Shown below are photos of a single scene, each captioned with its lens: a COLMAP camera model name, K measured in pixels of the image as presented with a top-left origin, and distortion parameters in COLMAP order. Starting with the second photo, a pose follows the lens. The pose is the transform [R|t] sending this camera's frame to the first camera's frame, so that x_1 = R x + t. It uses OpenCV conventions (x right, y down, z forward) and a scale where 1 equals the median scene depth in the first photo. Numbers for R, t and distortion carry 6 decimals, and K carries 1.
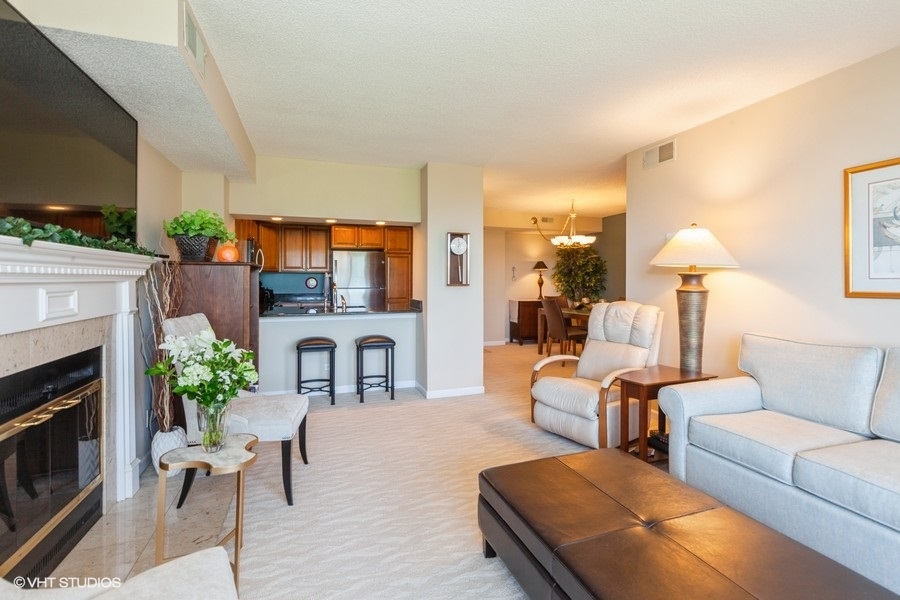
lens RADIAL K [[410.9, 0, 449.2], [0, 410.9, 279.2], [0, 0, 1]] dist [-0.001296, -0.000502]
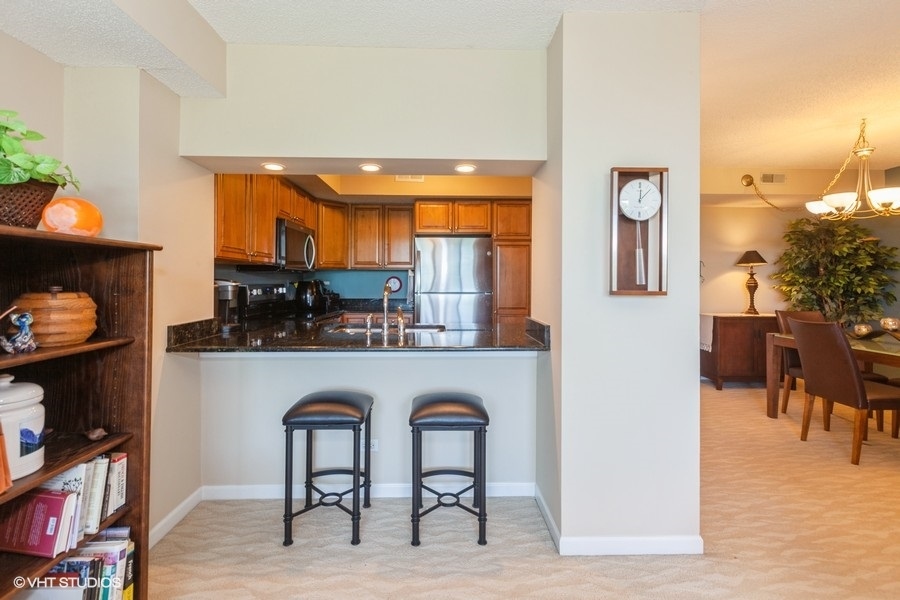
lens RADIAL K [[410.9, 0, 449.2], [0, 410.9, 279.2], [0, 0, 1]] dist [-0.001296, -0.000502]
pose [[0.951907, 0.001978, -0.306381, -0.021756], [-0.002660, 0.999995, -0.001811, 0.000641], [0.306376, 0.002539, 0.951907, 0.355962]]
